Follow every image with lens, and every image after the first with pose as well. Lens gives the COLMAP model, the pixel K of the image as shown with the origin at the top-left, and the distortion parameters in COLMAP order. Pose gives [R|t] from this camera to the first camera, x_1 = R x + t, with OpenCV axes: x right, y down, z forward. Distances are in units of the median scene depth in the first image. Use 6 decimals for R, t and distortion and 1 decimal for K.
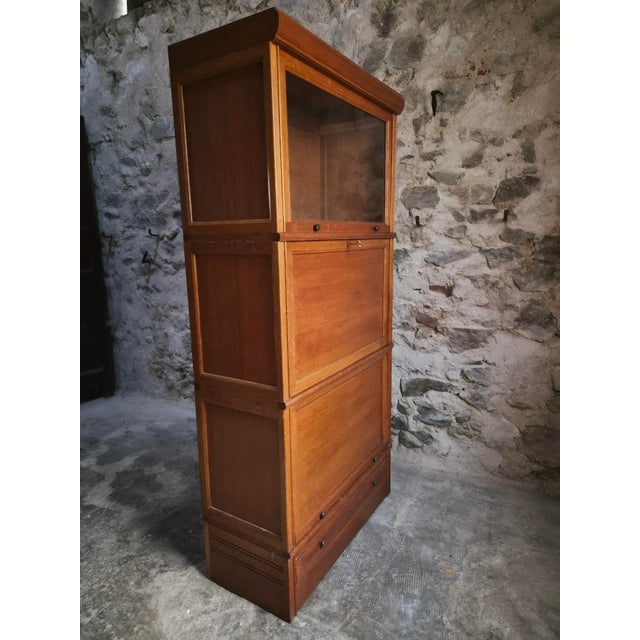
lens RADIAL K [[433.4, 0, 314.9], [0, 433.4, 317.3], [0, 0, 1]] dist [0.061371, -0.046278]
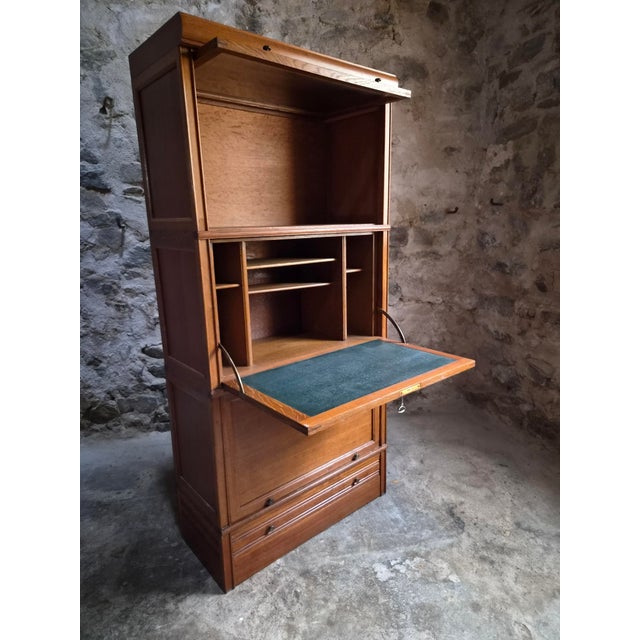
lens RADIAL K [[433.4, 0, 327.0], [0, 433.4, 320.5], [0, 0, 1]] dist [0.061371, -0.046278]
pose [[0.778473, -0.144178, 0.610895, -0.457742], [0.126863, 0.989316, 0.071825, -0.019903], [-0.614724, 0.021586, 0.788447, 0.061699]]
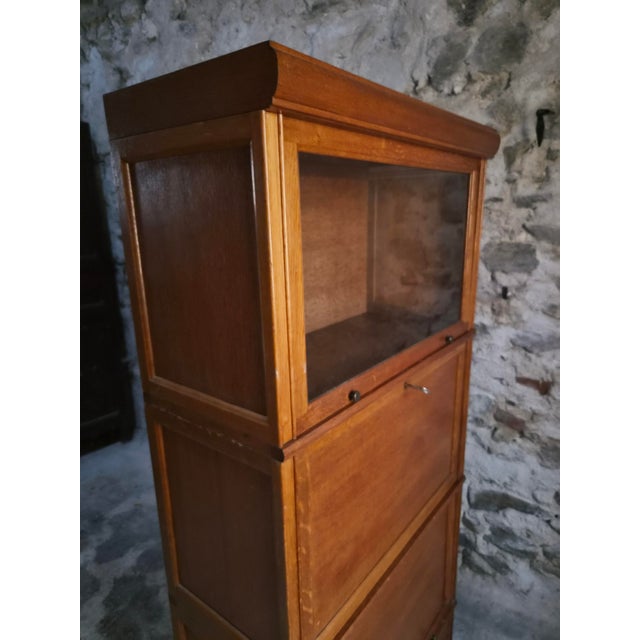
lens RADIAL K [[441.1, 0, 326.0], [0, 441.1, 323.1], [0, 0, 1]] dist [0.034739, -0.029749]
pose [[0.996018, 0.024274, -0.085778, 0.009517], [-0.017812, 0.997001, 0.075314, -0.224632], [0.087349, -0.073486, 0.993464, 0.260269]]
